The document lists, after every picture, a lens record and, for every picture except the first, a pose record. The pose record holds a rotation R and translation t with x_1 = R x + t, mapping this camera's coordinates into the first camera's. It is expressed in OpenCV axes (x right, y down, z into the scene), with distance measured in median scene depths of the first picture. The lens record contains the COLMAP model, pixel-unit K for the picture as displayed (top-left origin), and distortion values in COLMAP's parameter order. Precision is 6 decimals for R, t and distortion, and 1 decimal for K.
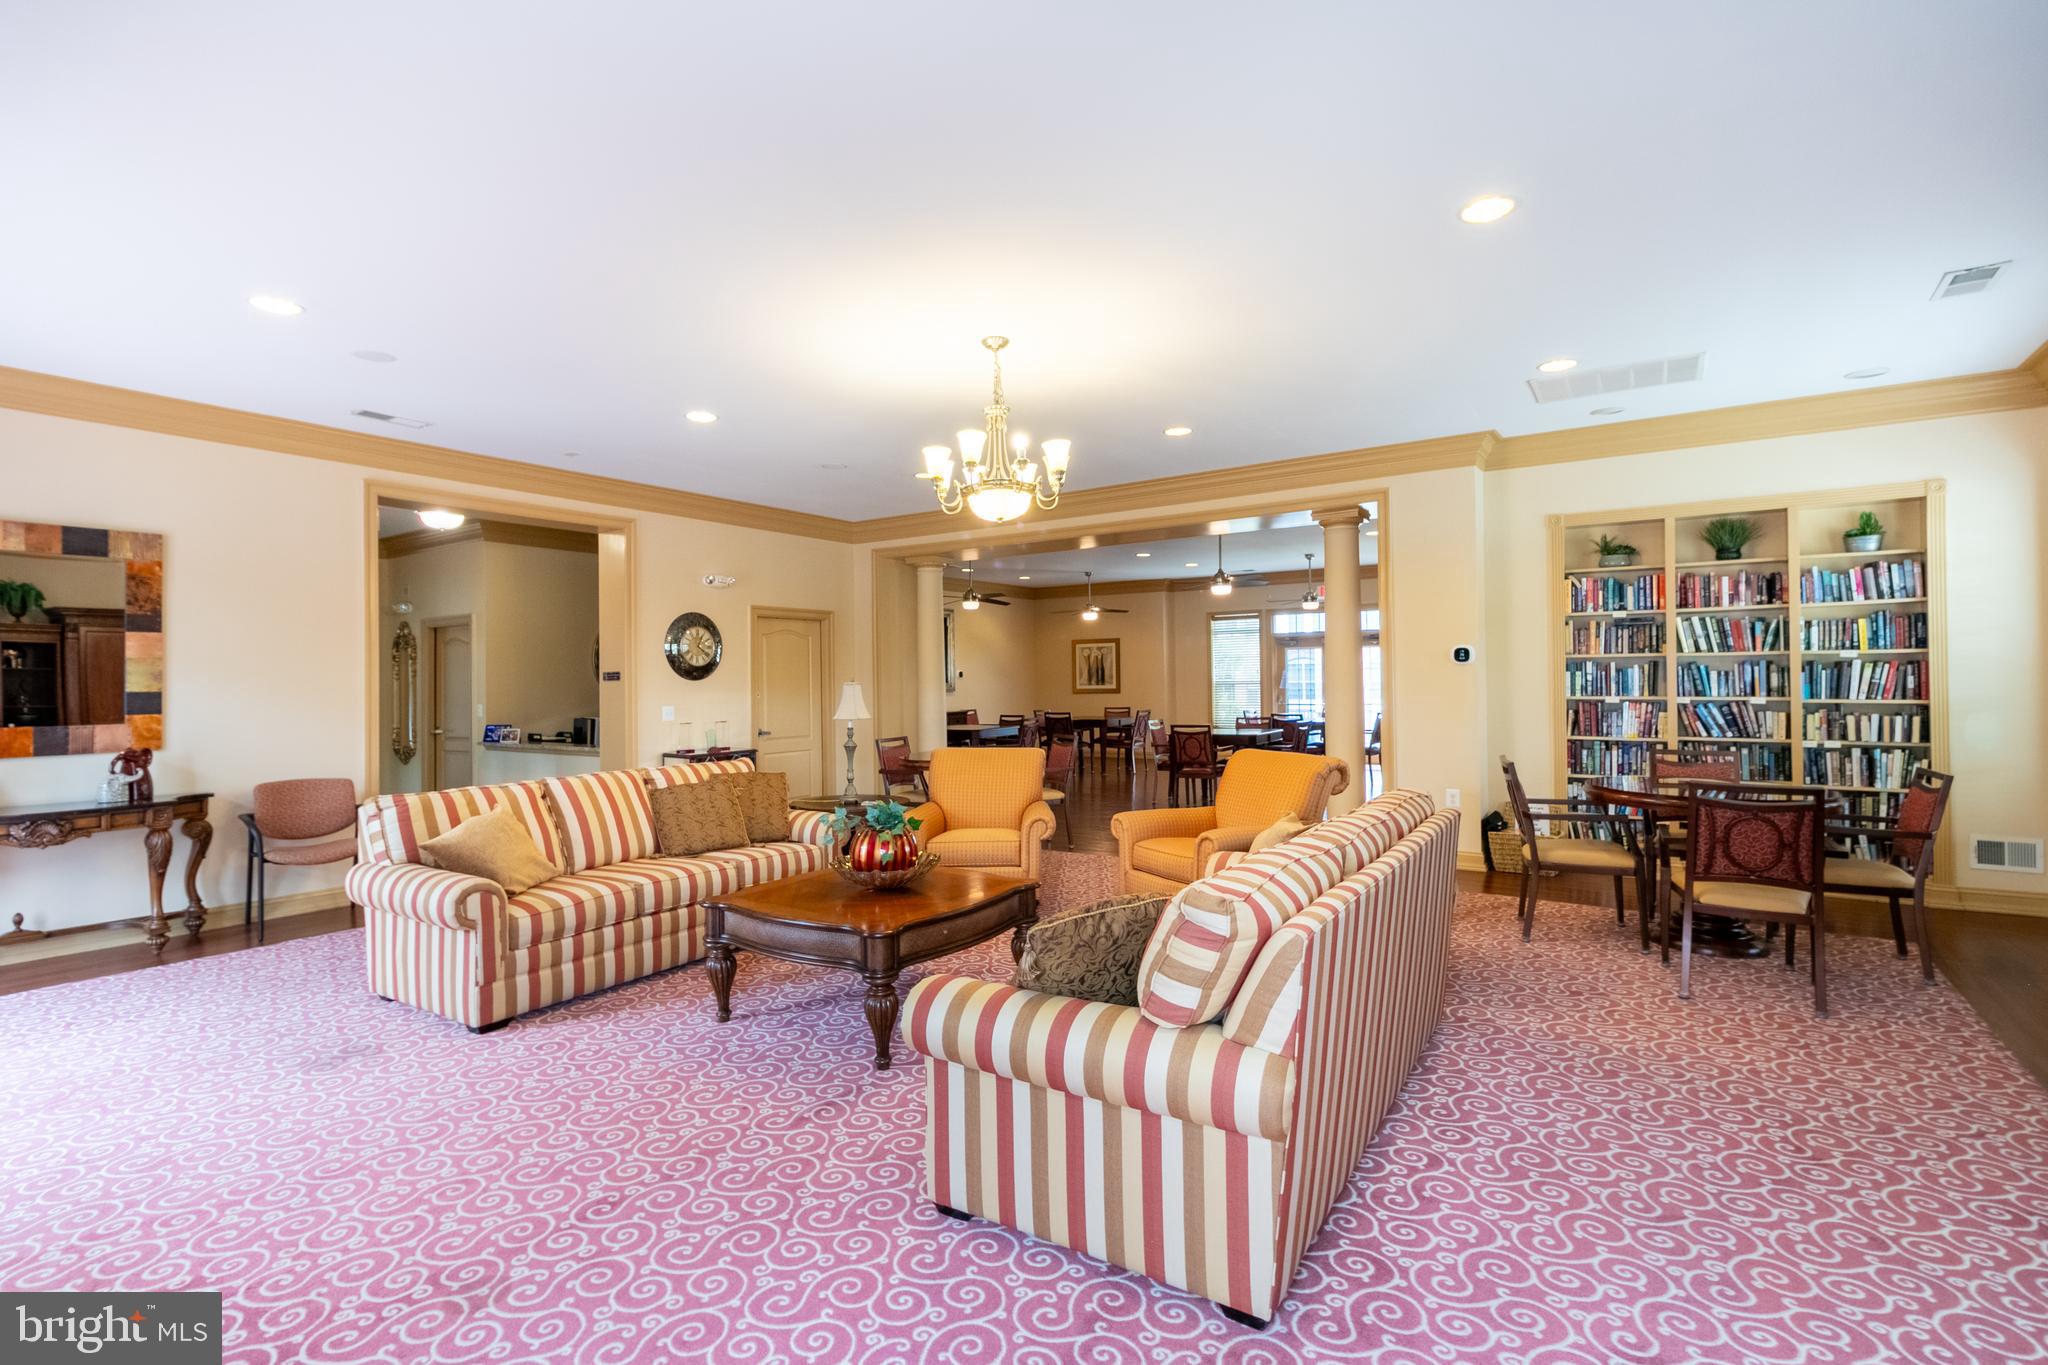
lens RADIAL K [[956.6, 0, 976.3], [0, 956.6, 667.3], [0, 0, 1]] dist [0.000313, -0.000129]
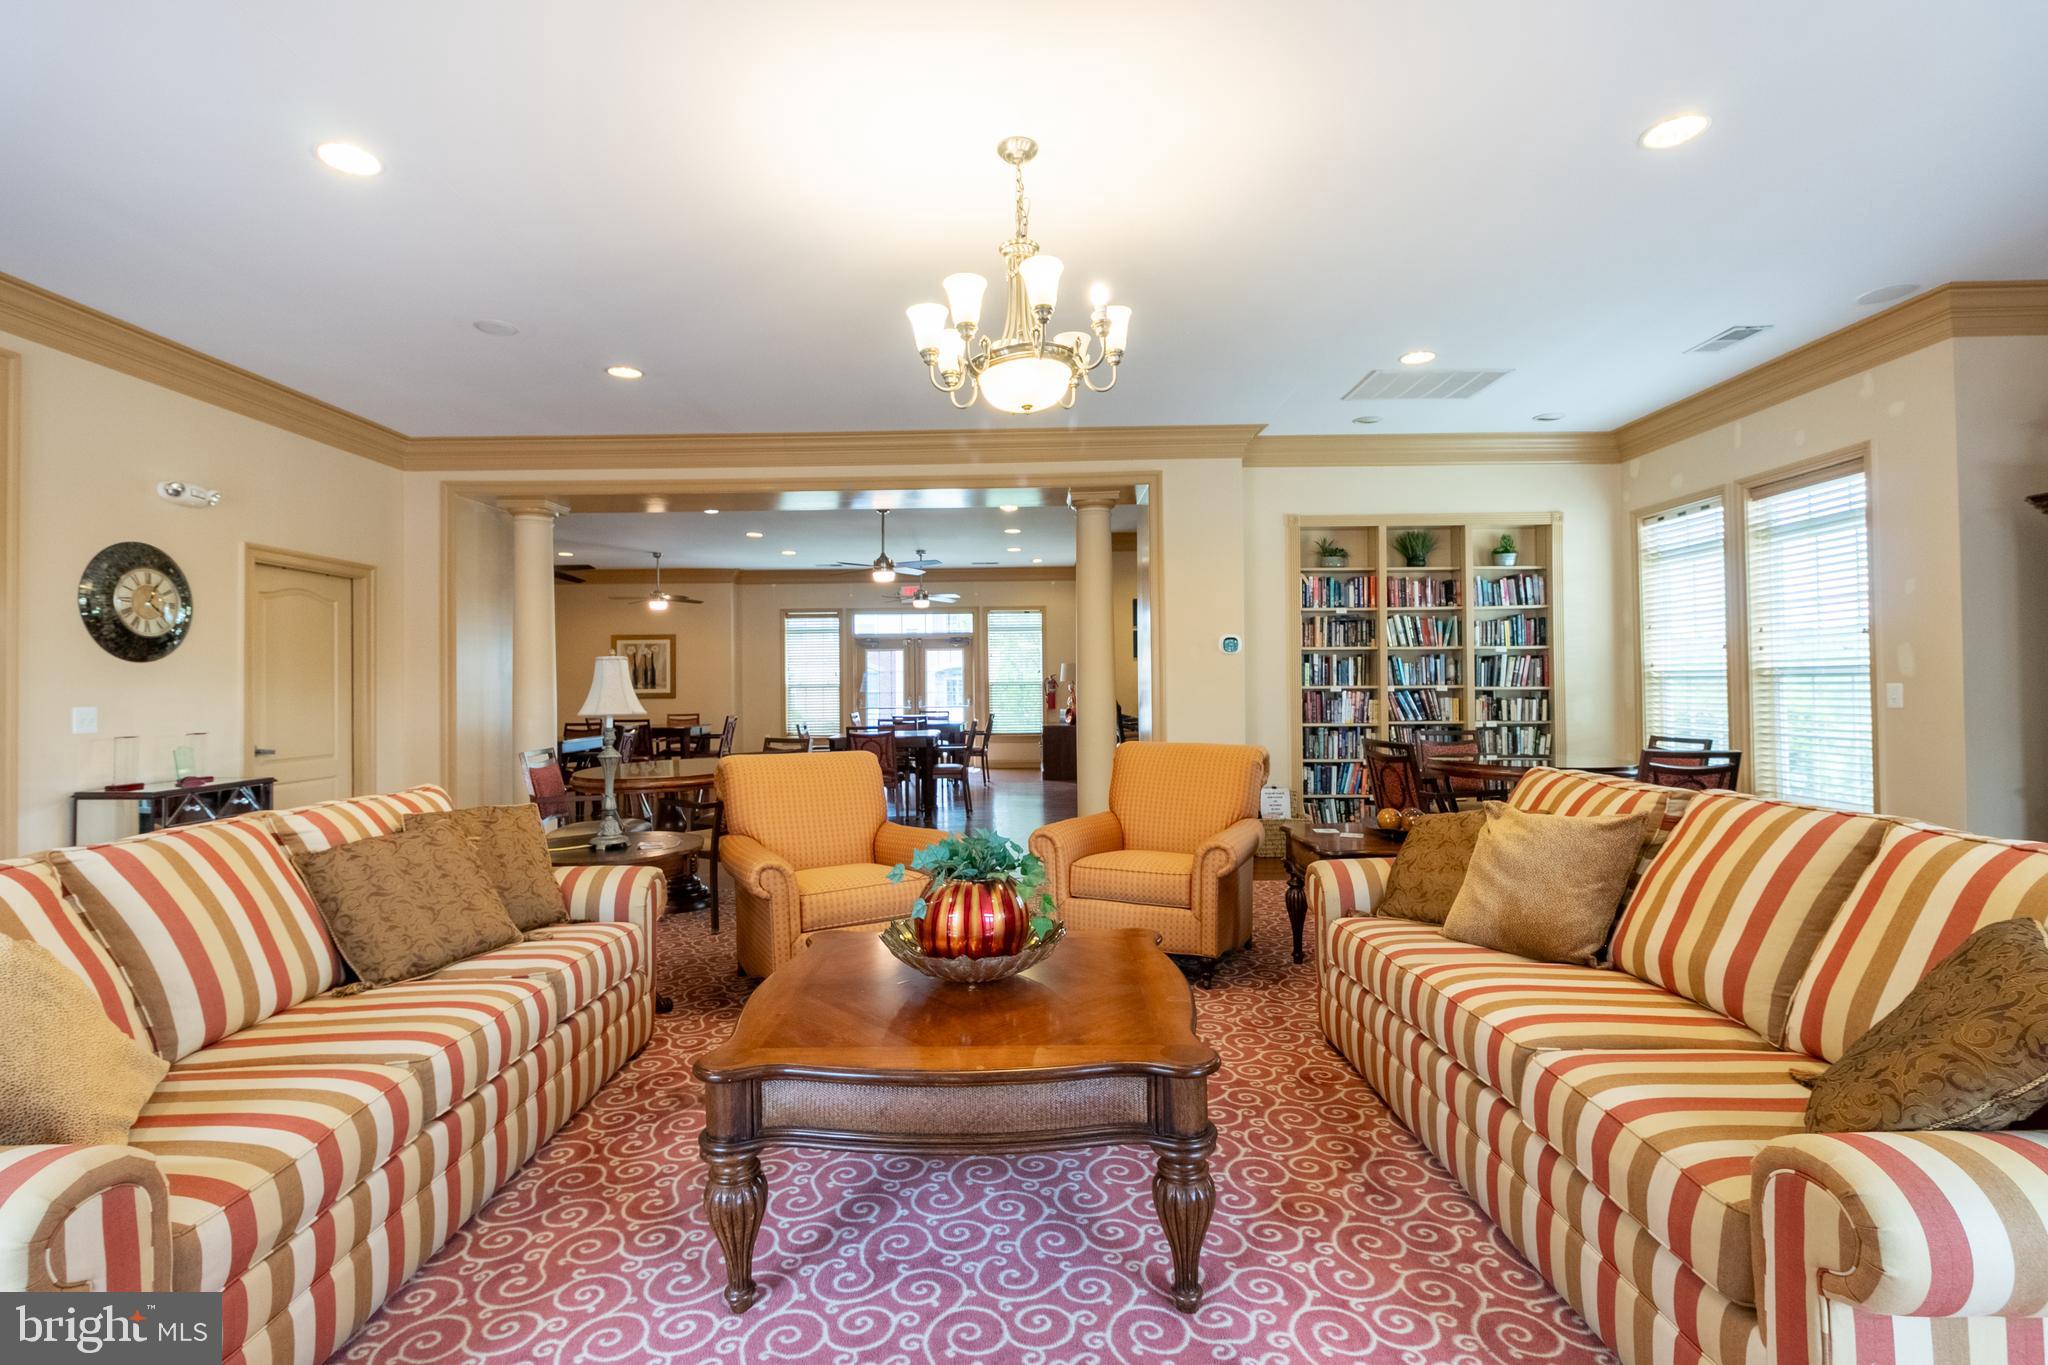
lens RADIAL K [[956.6, 0, 976.3], [0, 956.6, 667.3], [0, 0, 1]] dist [0.000313, -0.000129]
pose [[0.819030, 0.017432, 0.573486, -0.311103], [-0.007476, 0.999778, -0.019712, 0.035826], [-0.573702, 0.011857, 0.818978, 0.363618]]
